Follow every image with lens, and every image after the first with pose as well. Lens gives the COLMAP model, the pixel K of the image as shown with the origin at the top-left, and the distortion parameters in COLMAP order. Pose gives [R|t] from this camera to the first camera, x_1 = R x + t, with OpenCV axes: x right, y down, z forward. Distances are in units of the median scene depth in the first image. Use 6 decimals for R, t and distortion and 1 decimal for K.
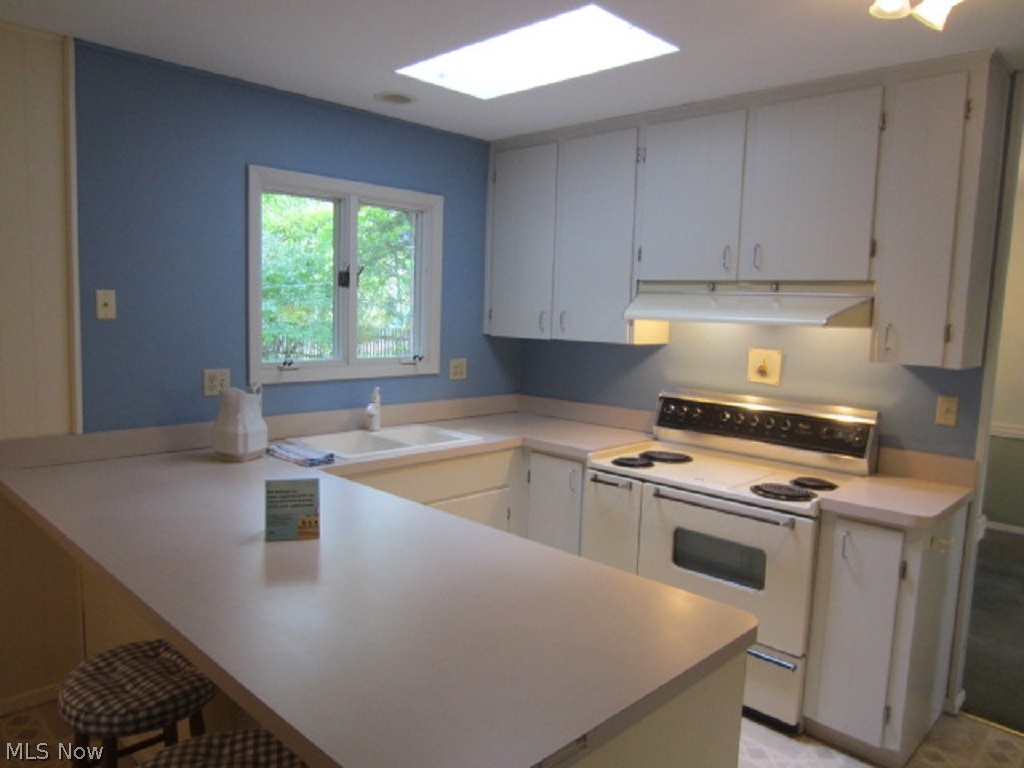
lens RADIAL K [[729.5, 0, 506.4], [0, 729.5, 383.0], [0, 0, 1]] dist [-0.029161, 0.010507]
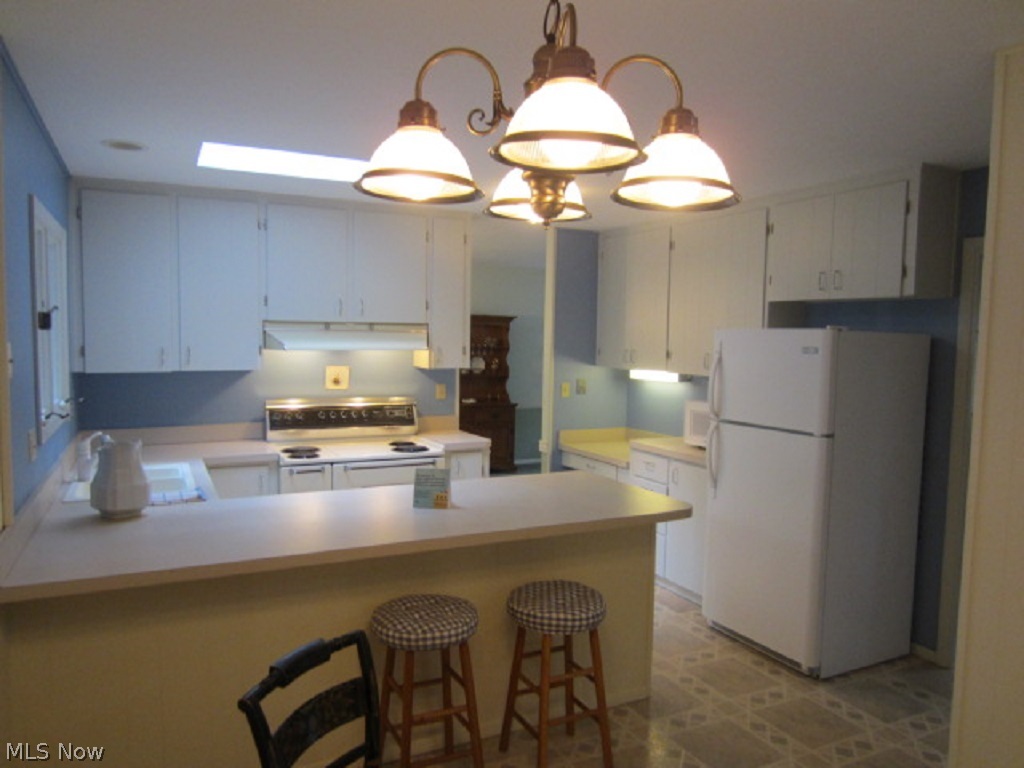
lens RADIAL K [[729.5, 0, 506.4], [0, 729.5, 383.0], [0, 0, 1]] dist [-0.029161, 0.010507]
pose [[0.326244, -0.088545, 0.941129, -0.975796], [0.091081, 0.993915, 0.061938, -0.075988], [-0.940887, 0.065512, 0.332324, 0.182562]]
